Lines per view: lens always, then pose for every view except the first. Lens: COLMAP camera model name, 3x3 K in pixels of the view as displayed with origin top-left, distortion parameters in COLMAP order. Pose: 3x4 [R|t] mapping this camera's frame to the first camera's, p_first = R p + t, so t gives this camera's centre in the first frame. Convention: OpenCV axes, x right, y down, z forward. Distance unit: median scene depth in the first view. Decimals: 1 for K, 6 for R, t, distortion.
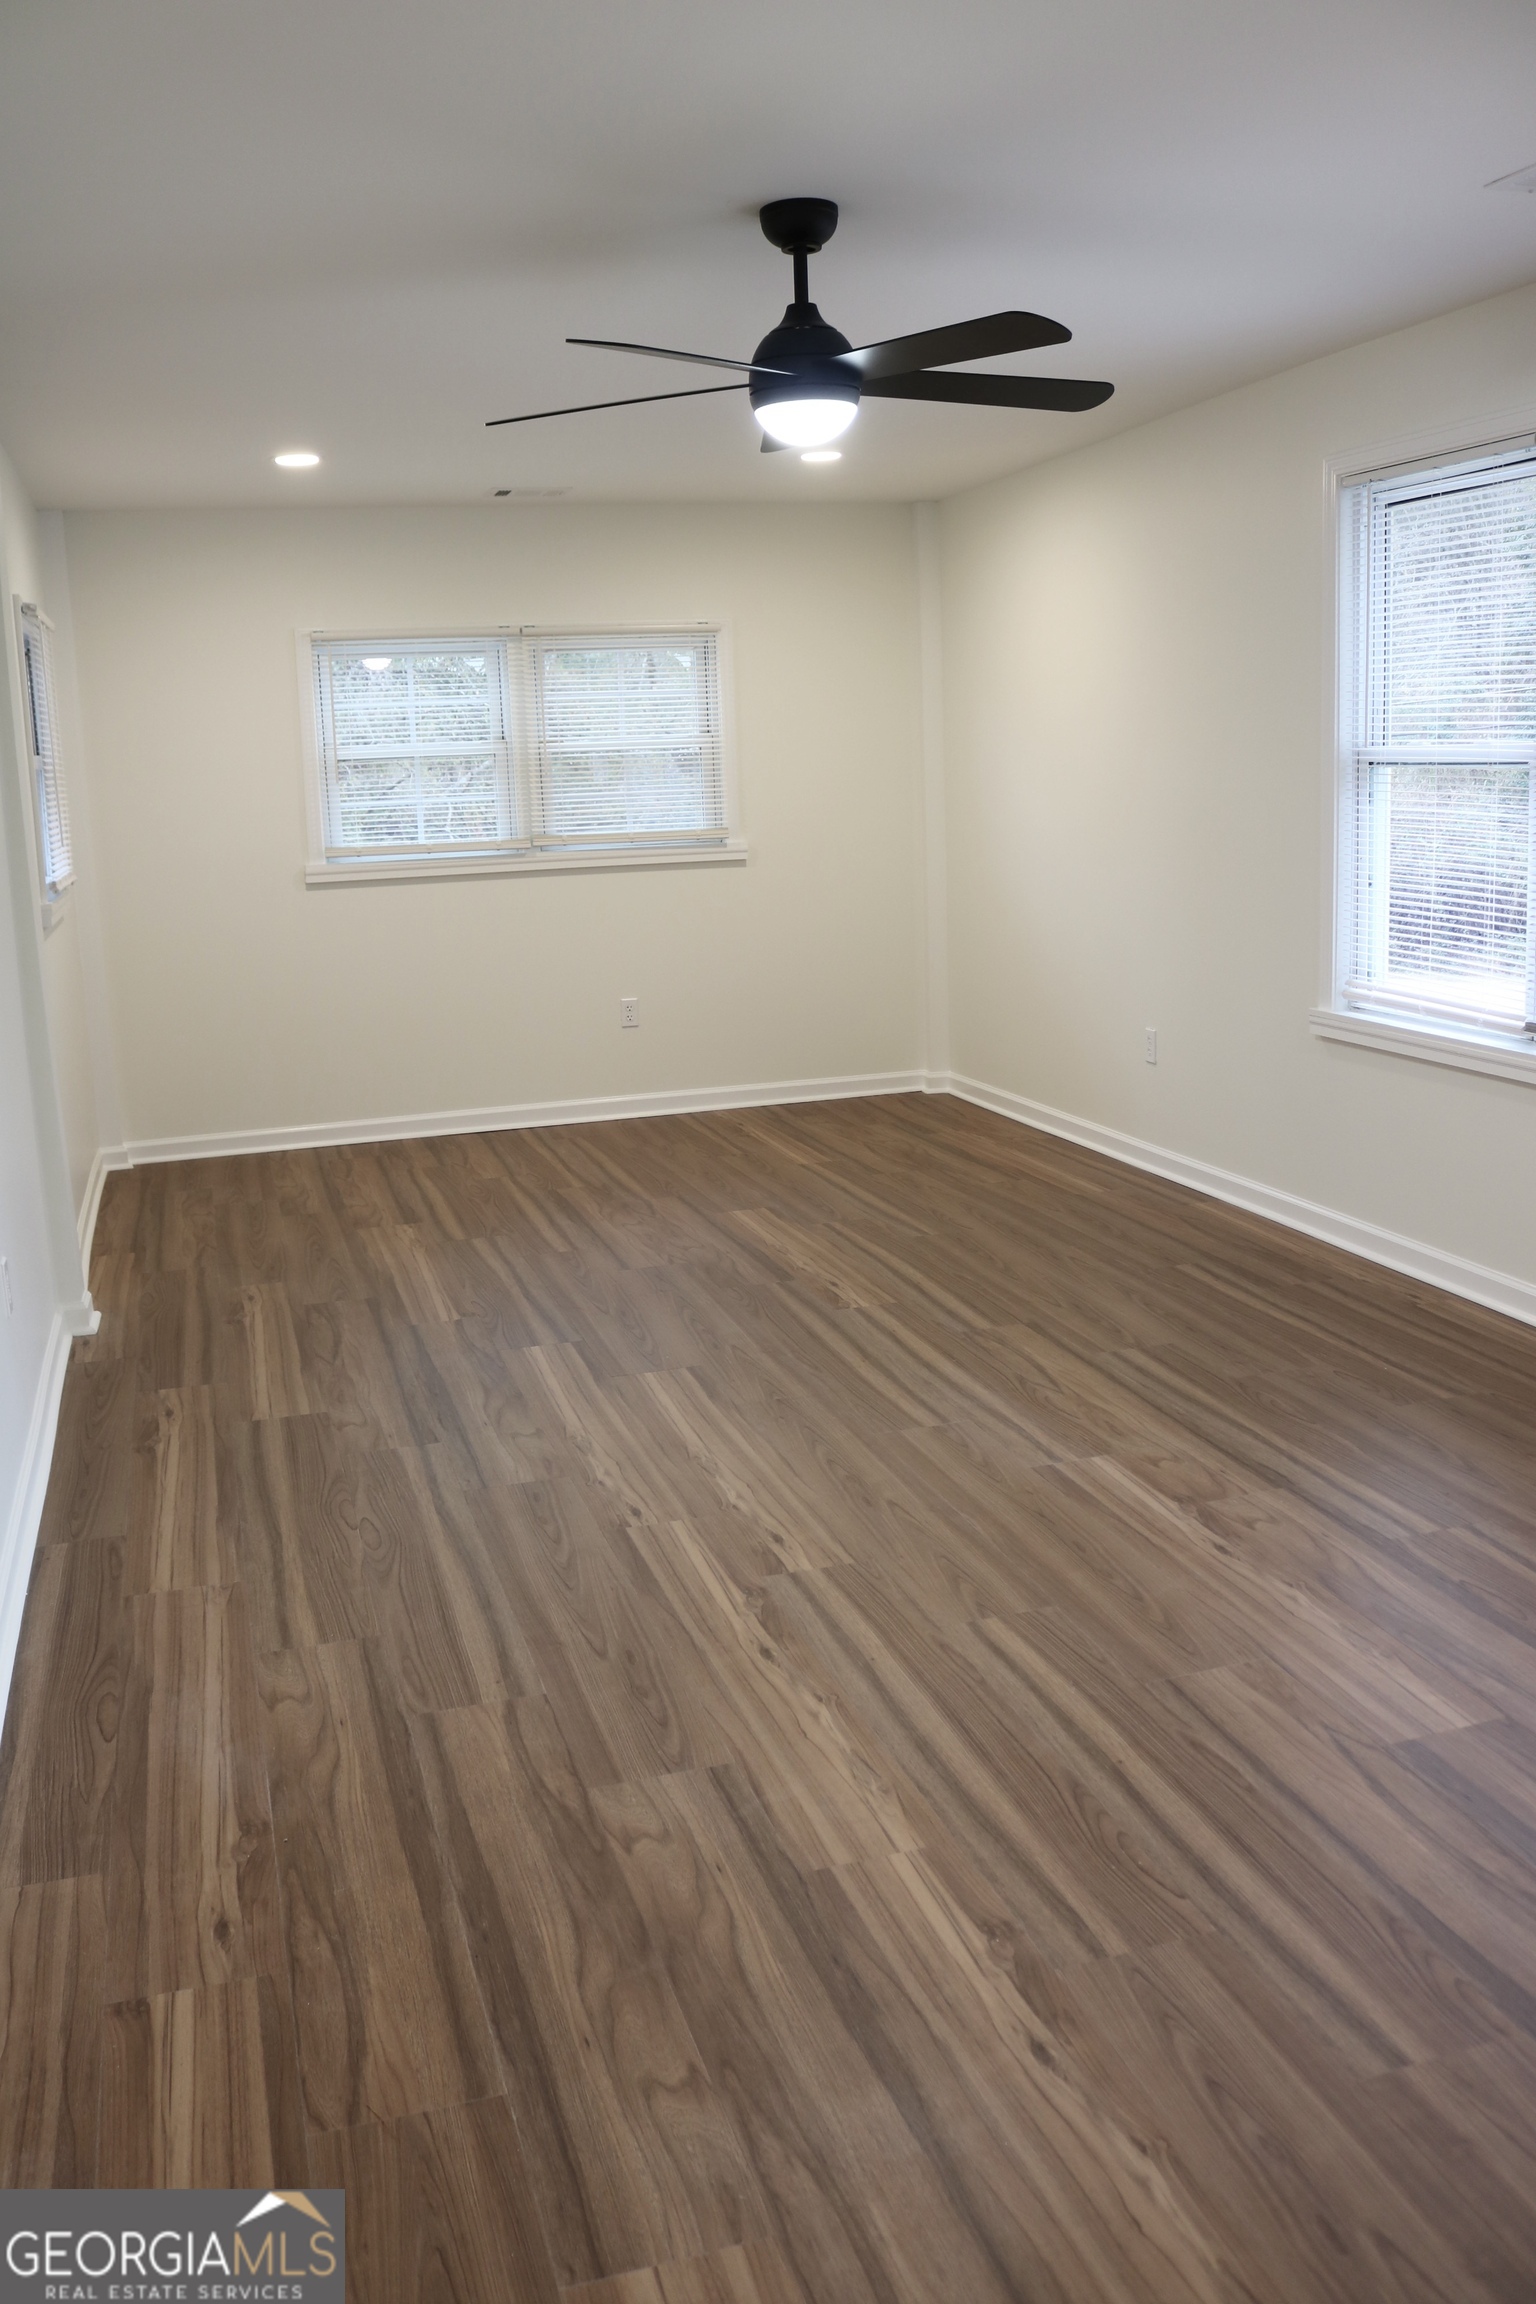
lens RADIAL K [[1883.2, 0, 768.0], [0, 1883.2, 1152.0], [0, 0, 1]] dist [-0.144279, 0.124427]
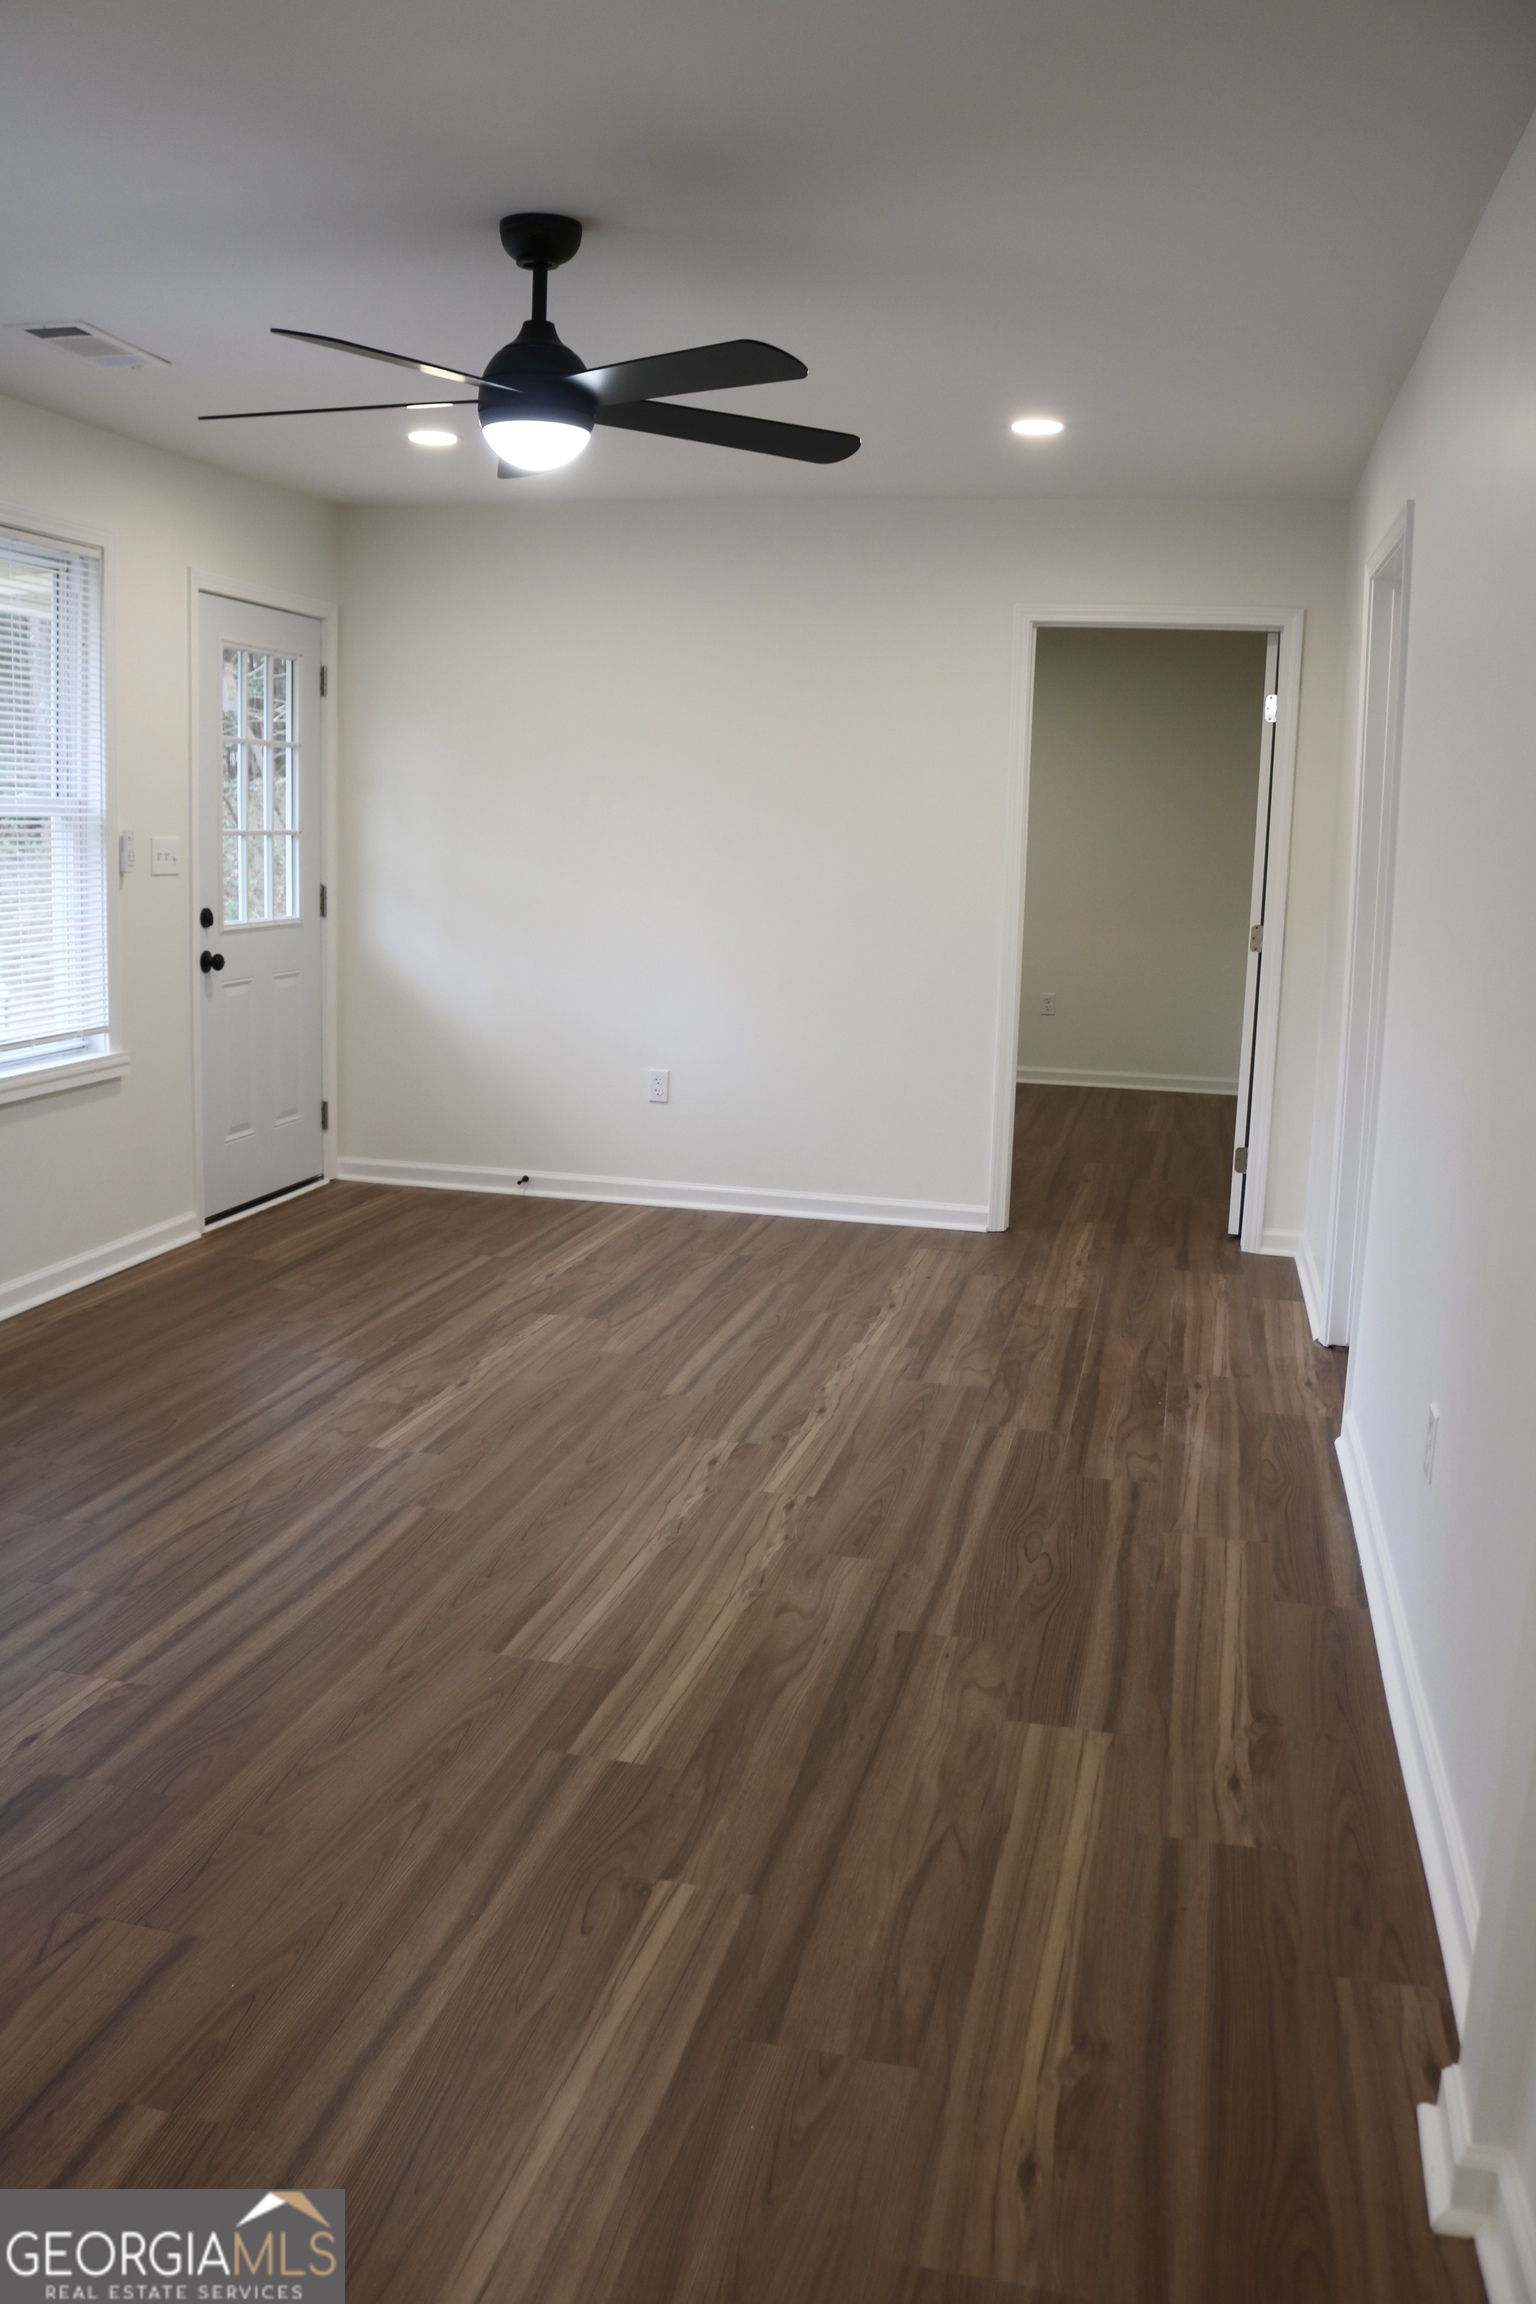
lens RADIAL K [[1883.2, 0, 768.0], [0, 1883.2, 1152.0], [0, 0, 1]] dist [-0.144279, 0.124427]
pose [[-0.864326, -0.074883, 0.497326, -0.562541], [0.108023, 0.938133, 0.328994, -0.338643], [-0.491194, 0.338081, -0.802764, 1.762815]]
